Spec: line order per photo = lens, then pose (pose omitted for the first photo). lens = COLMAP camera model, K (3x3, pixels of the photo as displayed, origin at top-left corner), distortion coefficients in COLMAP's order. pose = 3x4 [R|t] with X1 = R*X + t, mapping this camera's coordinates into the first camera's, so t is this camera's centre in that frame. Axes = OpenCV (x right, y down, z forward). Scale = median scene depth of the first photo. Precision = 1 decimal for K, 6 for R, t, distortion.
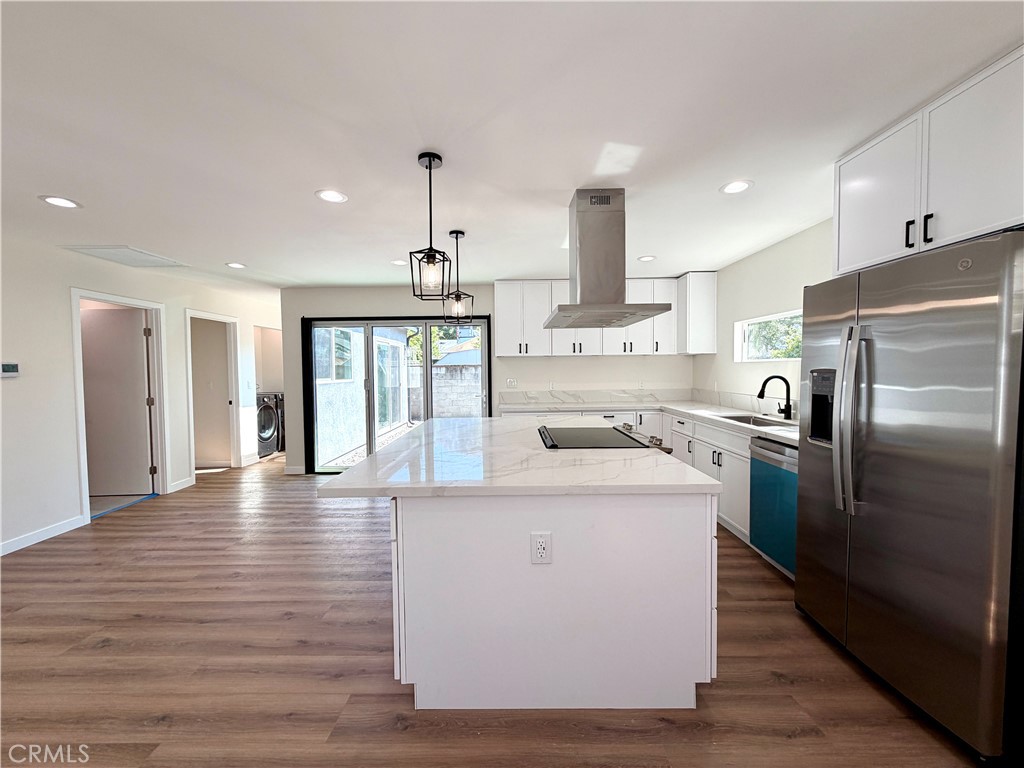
lens RADIAL K [[409.2, 0, 509.0], [0, 409.2, 381.1], [0, 0, 1]] dist [0.000985, 0.000029]
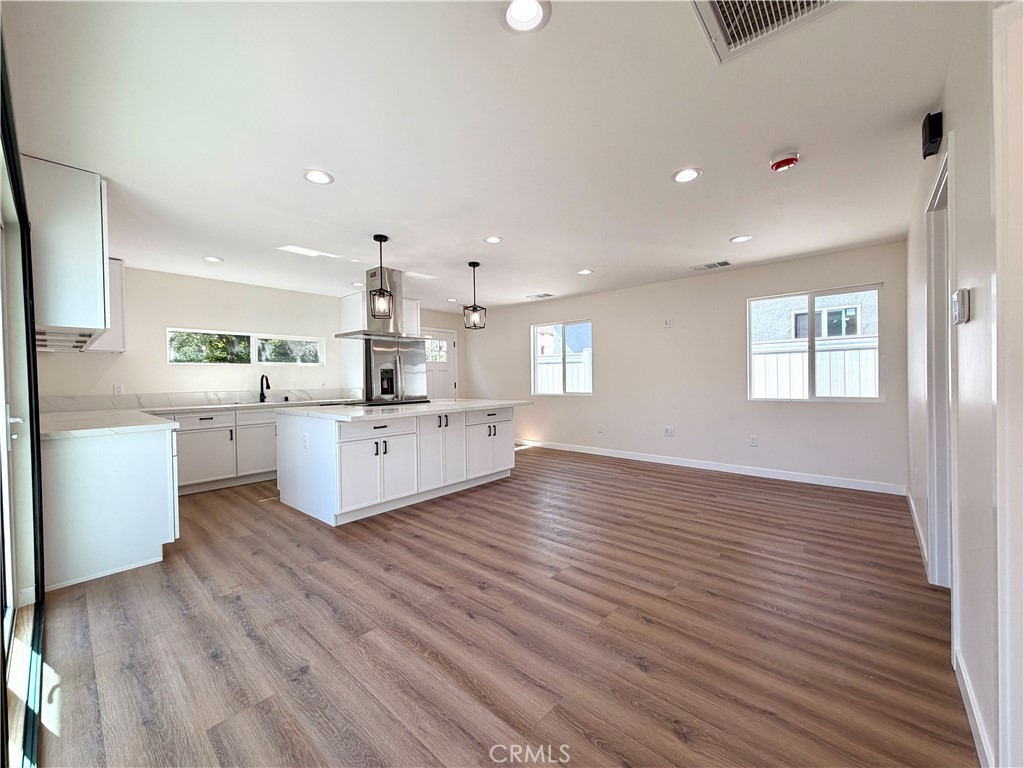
lens RADIAL K [[407.6, 0, 509.5], [0, 407.6, 383.8], [0, 0, 1]] dist [0.000835, -0.000326]
pose [[-0.754434, 0.016120, 0.656178, -1.051759], [0.045146, 0.998605, 0.027373, 0.020904], [-0.654822, 0.050275, -0.754109, 1.543010]]
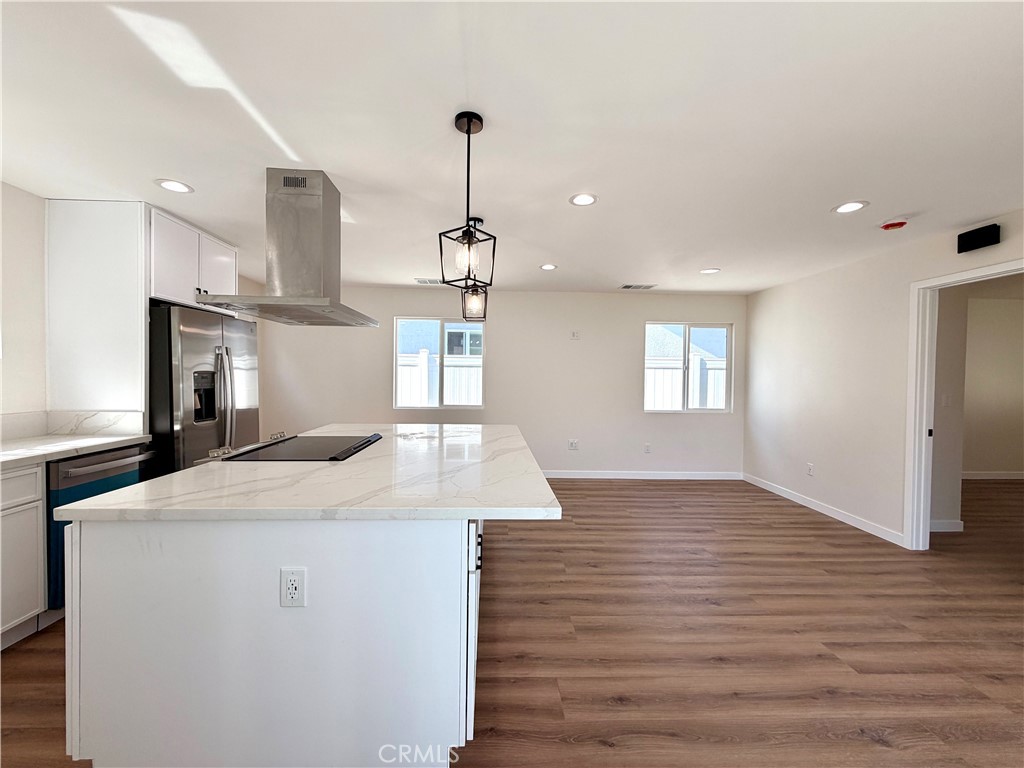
lens RADIAL K [[407.6, 0, 509.5], [0, 407.6, 383.8], [0, 0, 1]] dist [0.000835, -0.000326]
pose [[-0.998620, -0.000191, -0.052525, -0.143498], [-0.002900, 0.998668, 0.051517, -0.036534], [0.052445, 0.051599, -0.997290, 1.483487]]
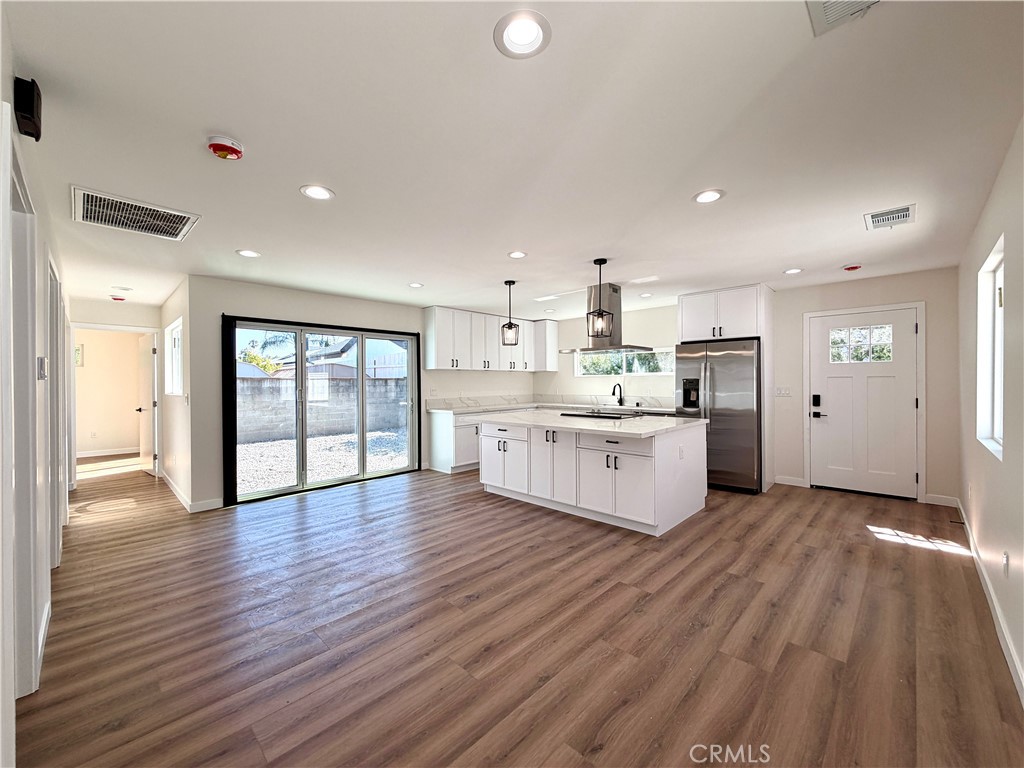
lens RADIAL K [[407.6, 0, 509.5], [0, 407.6, 383.8], [0, 0, 1]] dist [0.000835, -0.000326]
pose [[0.688932, 0.003575, 0.724818, -1.090500], [0.020867, 0.999476, -0.024763, 0.024200], [-0.724526, 0.032185, 0.688496, 0.041406]]
